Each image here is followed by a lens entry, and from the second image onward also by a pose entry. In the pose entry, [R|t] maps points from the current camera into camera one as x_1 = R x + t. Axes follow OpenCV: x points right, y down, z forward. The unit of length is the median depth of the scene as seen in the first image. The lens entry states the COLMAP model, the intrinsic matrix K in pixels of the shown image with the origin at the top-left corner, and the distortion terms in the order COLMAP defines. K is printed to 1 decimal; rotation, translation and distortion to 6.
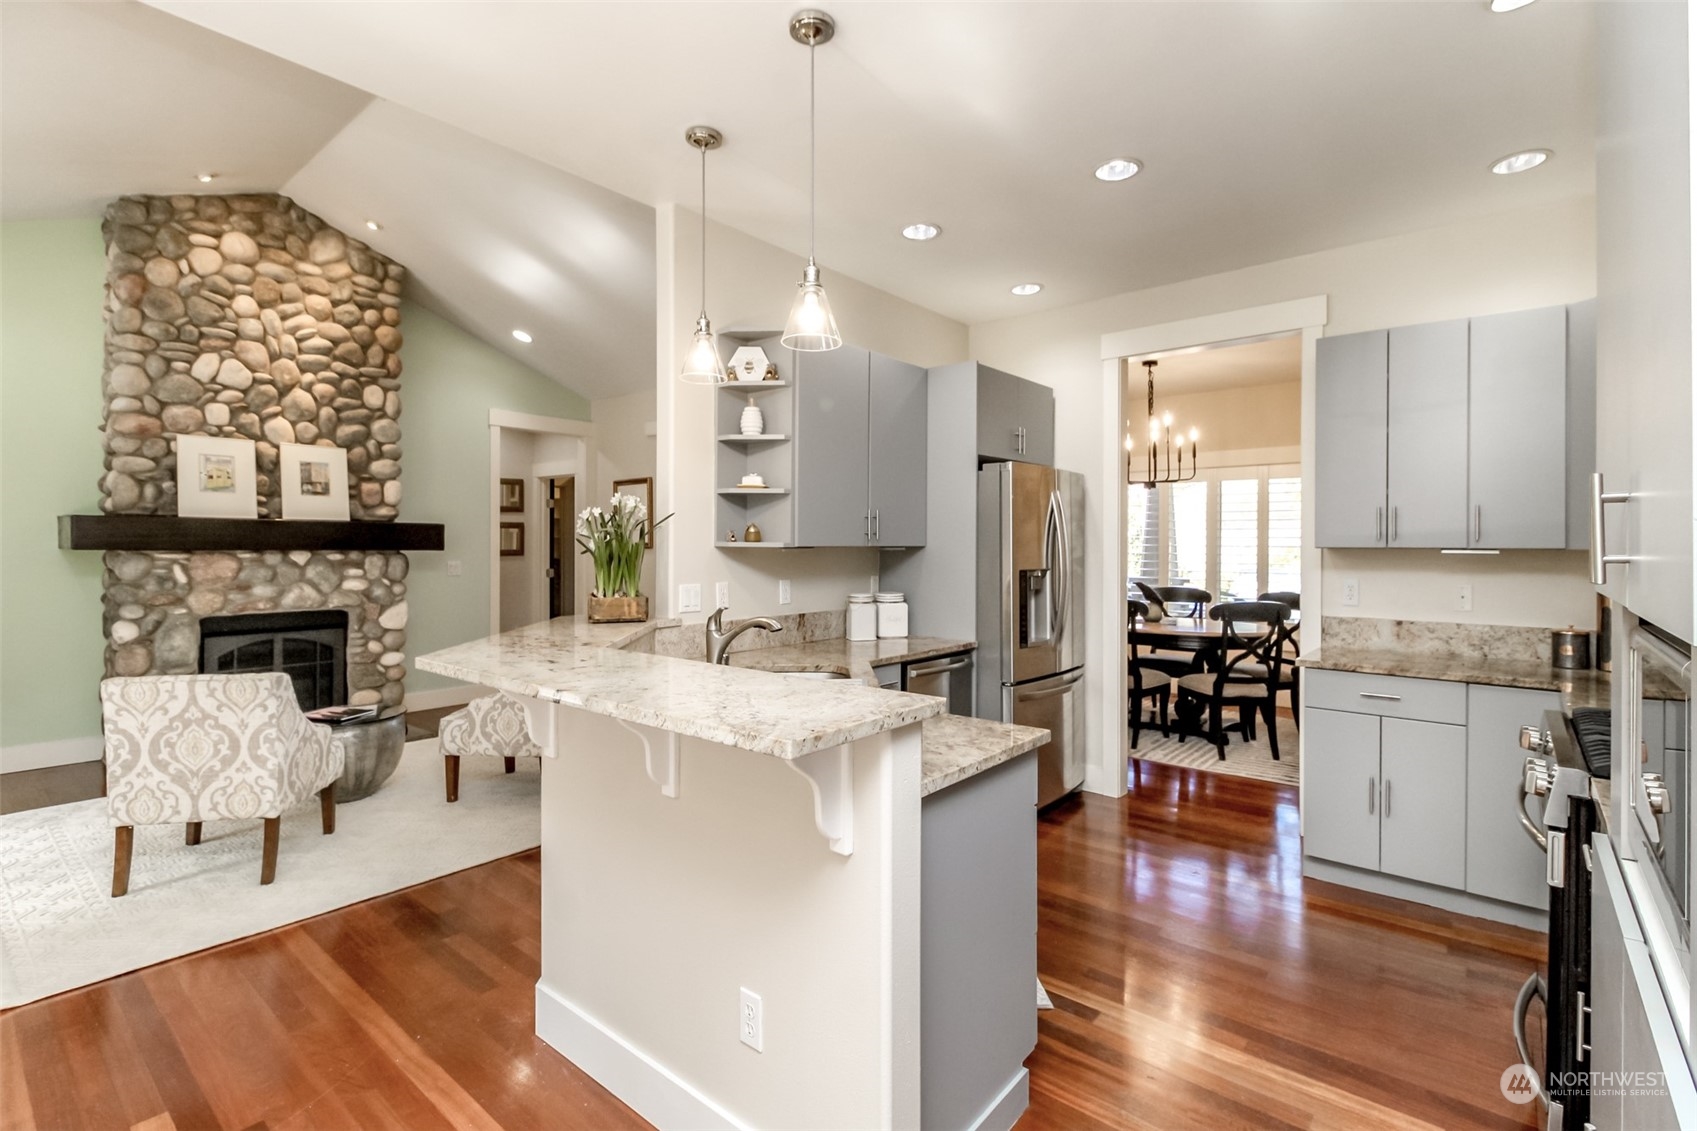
lens RADIAL K [[788.2, 0, 842.1], [0, 788.2, 554.4], [0, 0, 1]] dist [0.001179, -0.004379]
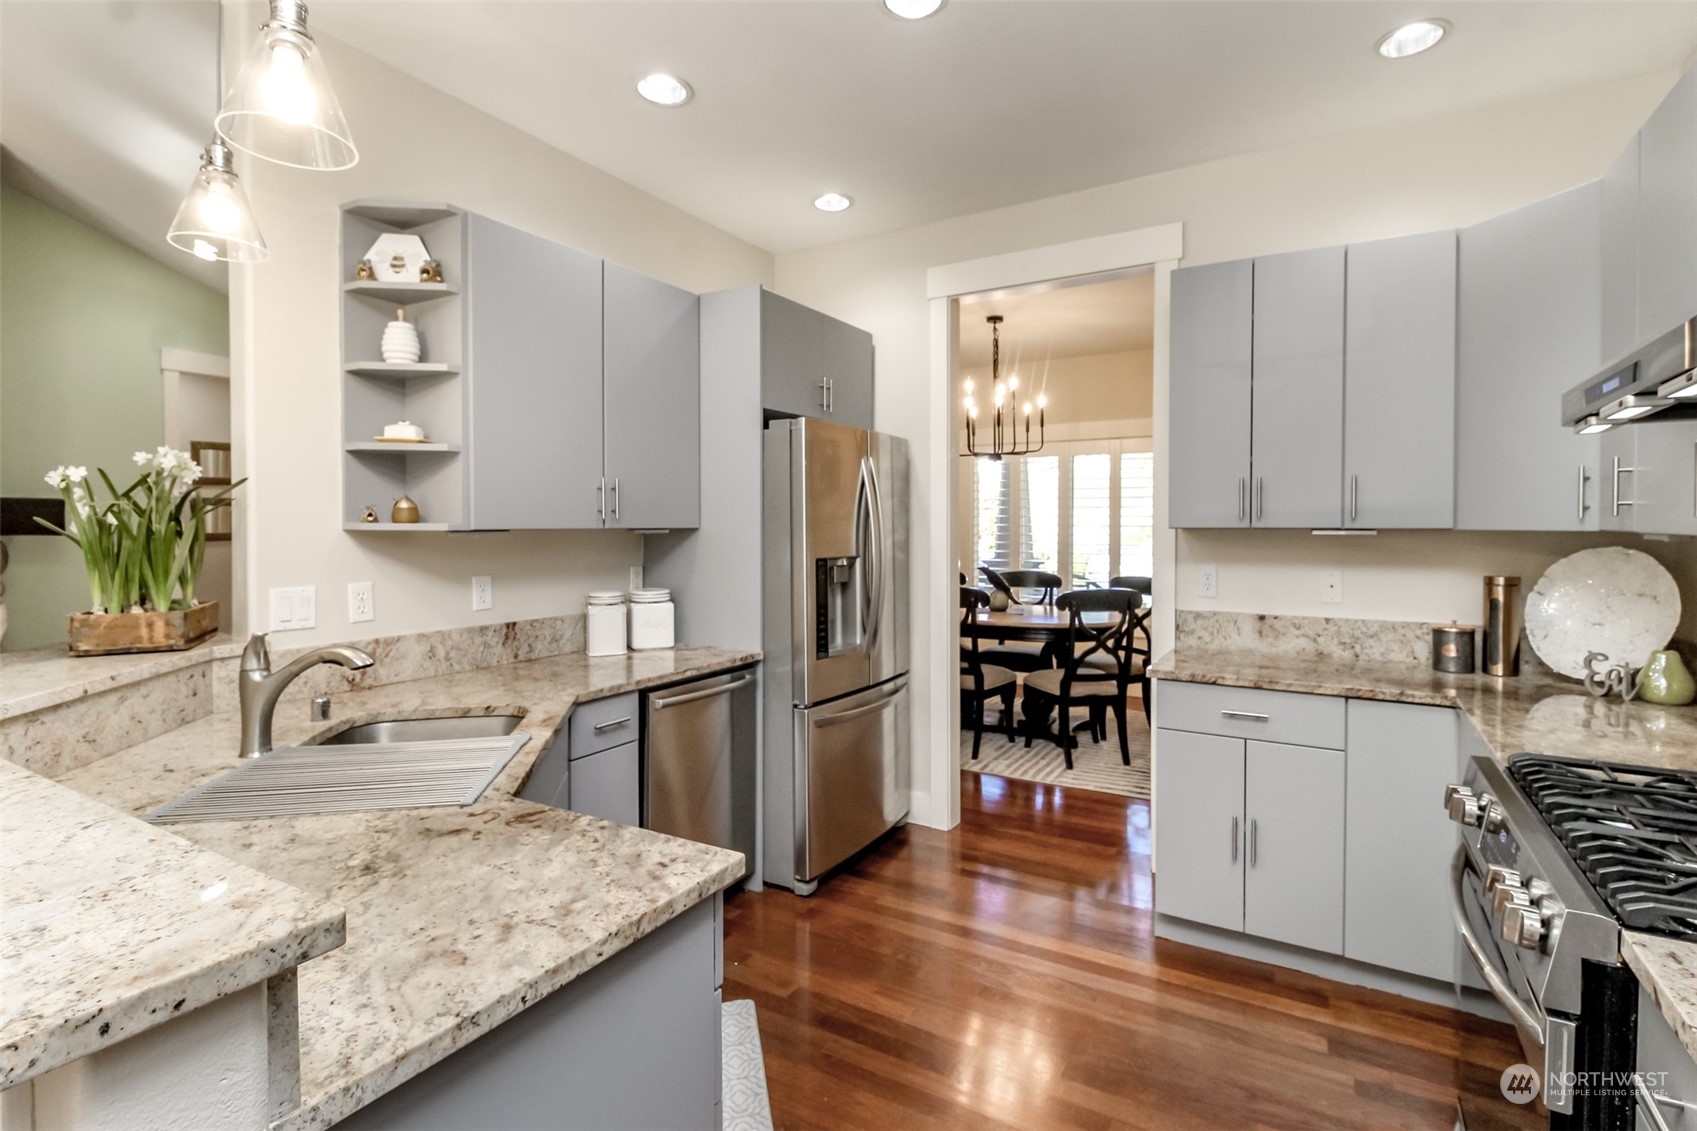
lens RADIAL K [[788.2, 0, 849.3], [0, 788.2, 550.5], [0, 0, 1]] dist [0.001179, -0.004379]
pose [[0.987077, -0.008174, 0.160039, 0.134202], [0.005023, 0.999786, 0.020084, -0.003184], [-0.160169, -0.019021, 0.986906, 0.233080]]
